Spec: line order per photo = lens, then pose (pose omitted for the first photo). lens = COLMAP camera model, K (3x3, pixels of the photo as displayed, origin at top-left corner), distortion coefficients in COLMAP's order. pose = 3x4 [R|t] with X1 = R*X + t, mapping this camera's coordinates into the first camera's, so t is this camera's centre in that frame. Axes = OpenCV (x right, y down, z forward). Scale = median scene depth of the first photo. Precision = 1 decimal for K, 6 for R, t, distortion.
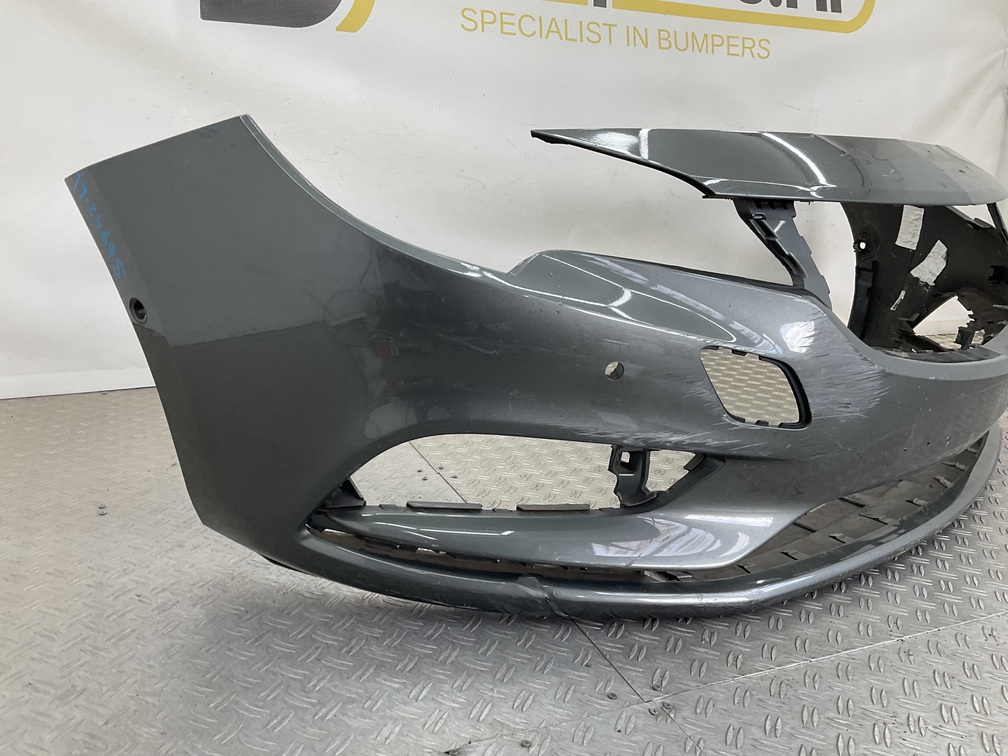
lens RADIAL K [[833.7, 0, 501.8], [0, 833.7, 370.6], [0, 0, 1]] dist [0.069167, -0.120067]
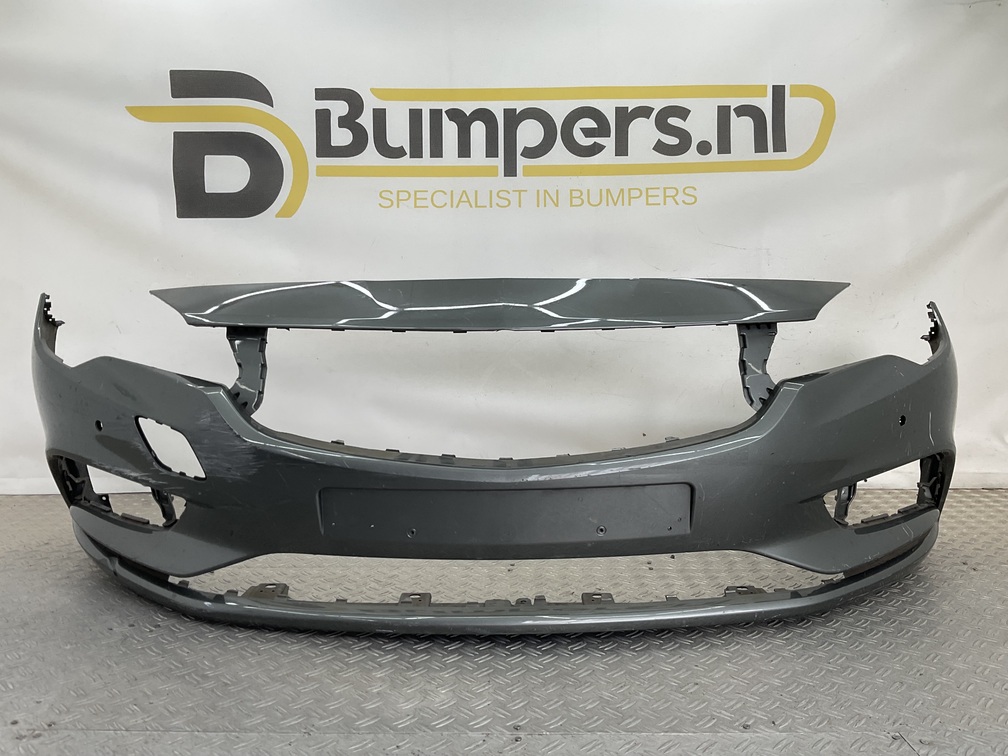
lens RADIAL K [[833.7, 0, 498.4], [0, 833.7, 373.6], [0, 0, 1]] dist [0.069167, -0.120067]
pose [[0.919886, -0.011676, -0.392011, 1.159959], [-0.056916, 0.985000, -0.162896, 0.029599], [0.388033, 0.172158, 0.905424, 0.039684]]
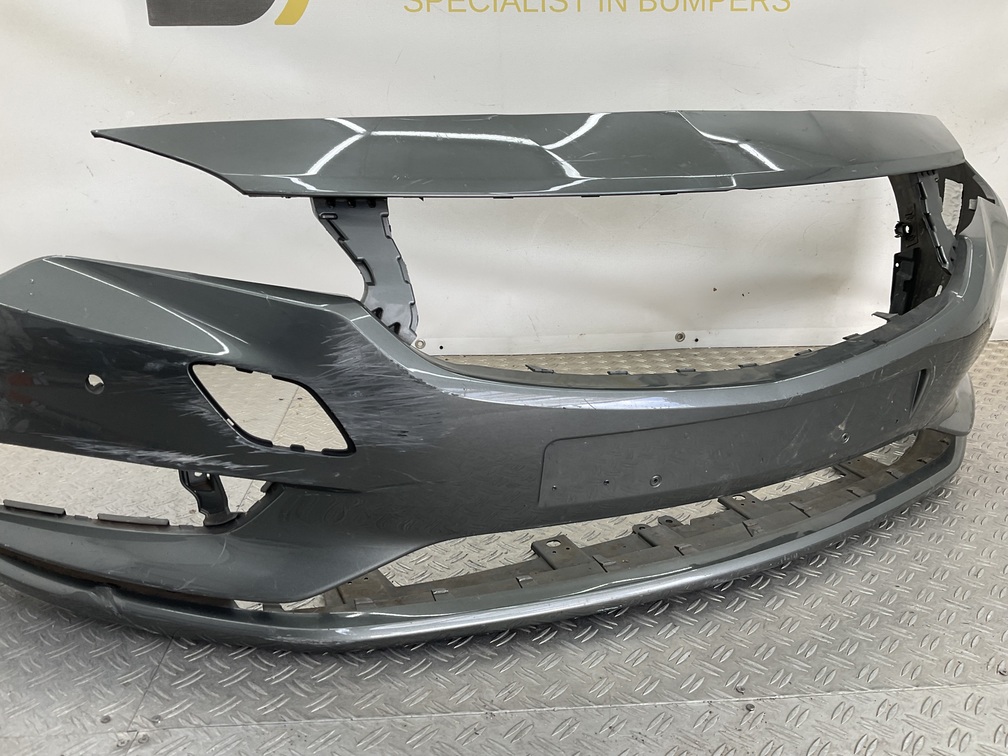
lens RADIAL K [[833.7, 0, 485.0], [0, 833.7, 378.3], [0, 0, 1]] dist [0.069167, -0.120067]
pose [[0.947393, 0.044200, -0.317007, 0.732041], [-0.034059, 0.998717, 0.037465, -0.048606], [0.318257, -0.024697, 0.947683, 0.206872]]
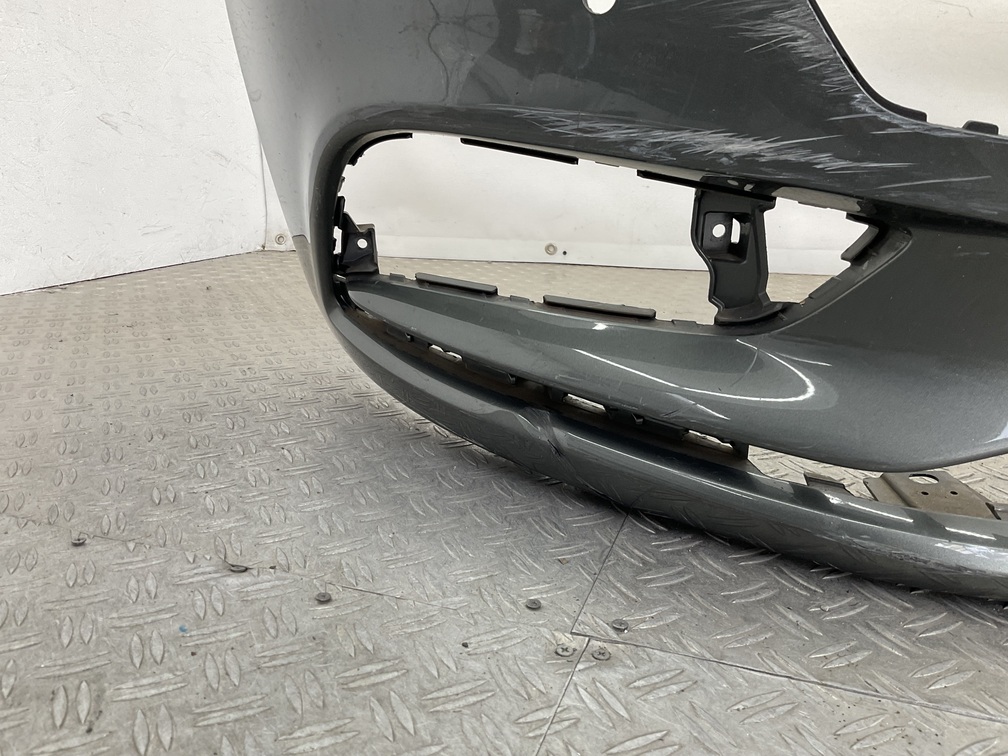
lens RADIAL K [[833.7, 0, 484.5], [0, 833.7, 360.1], [0, 0, 1]] dist [0.069167, -0.120067]
pose [[0.729261, 0.133339, -0.671118, 0.401323], [-0.140464, 0.989113, 0.043886, 0.183105], [0.669663, 0.062263, 0.740051, 0.493048]]
